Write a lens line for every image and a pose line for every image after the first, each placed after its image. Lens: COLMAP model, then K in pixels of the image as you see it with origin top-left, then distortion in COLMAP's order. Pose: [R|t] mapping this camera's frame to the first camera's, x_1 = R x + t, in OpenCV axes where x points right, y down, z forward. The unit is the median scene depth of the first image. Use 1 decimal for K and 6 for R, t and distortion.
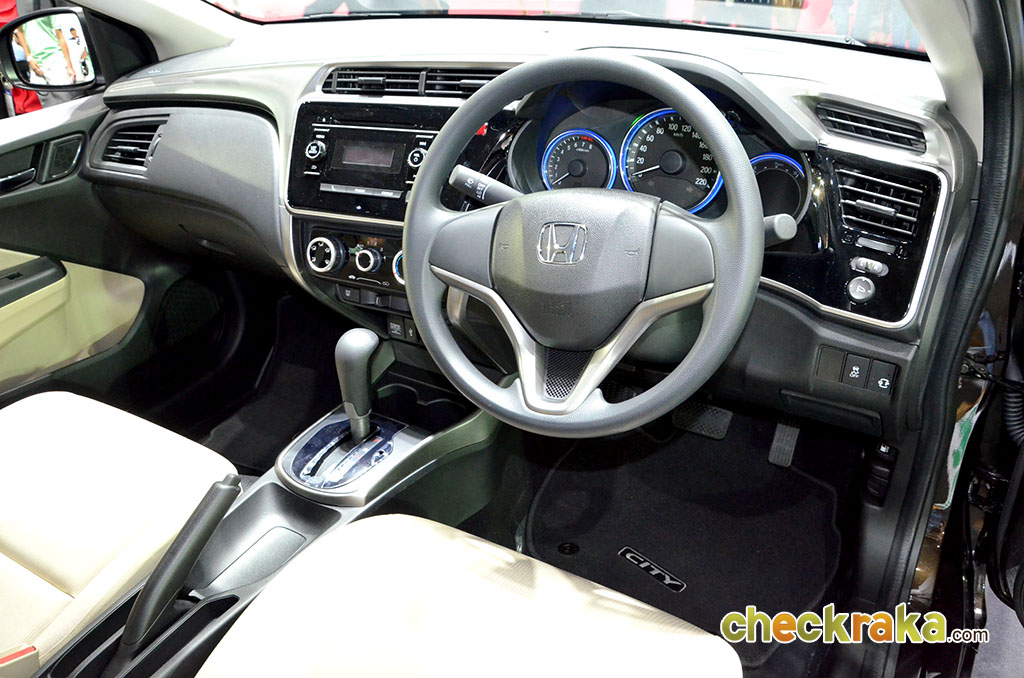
lens RADIAL K [[787.5, 0, 512.0], [0, 787.5, 339.0], [0, 0, 1]] dist [-0.205154, 0.235661]
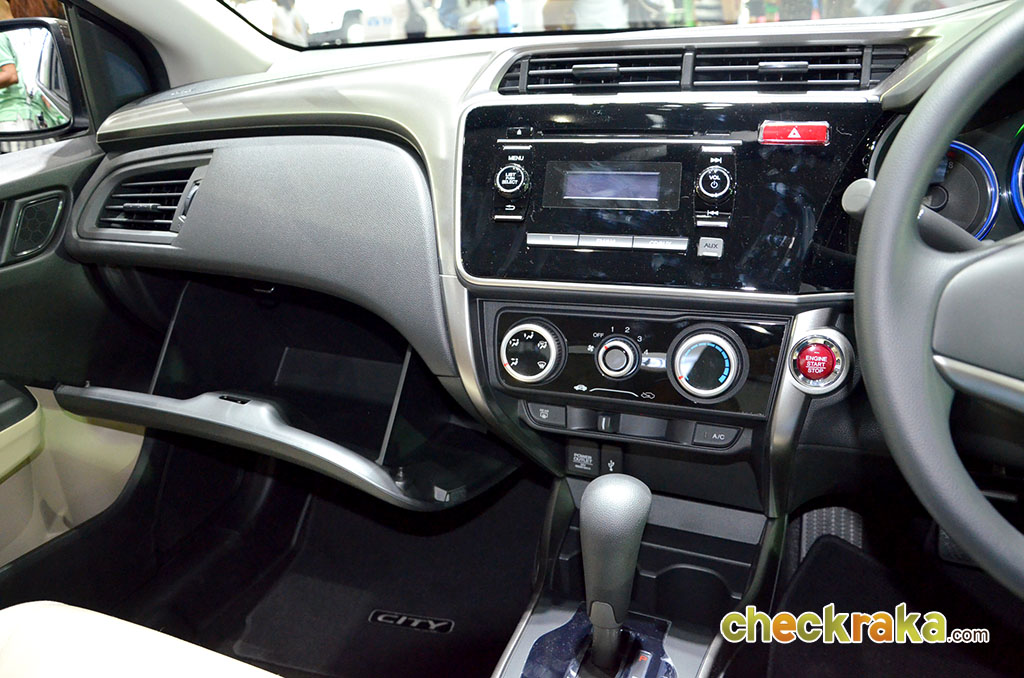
lens RADIAL K [[787.5, 0, 512.0], [0, 787.5, 339.0], [0, 0, 1]] dist [-0.205154, 0.235661]
pose [[0.992582, -0.055770, 0.108029, -0.320696], [0.068620, 0.990503, -0.119140, -0.048405], [-0.100358, 0.125669, 0.986983, 0.405609]]
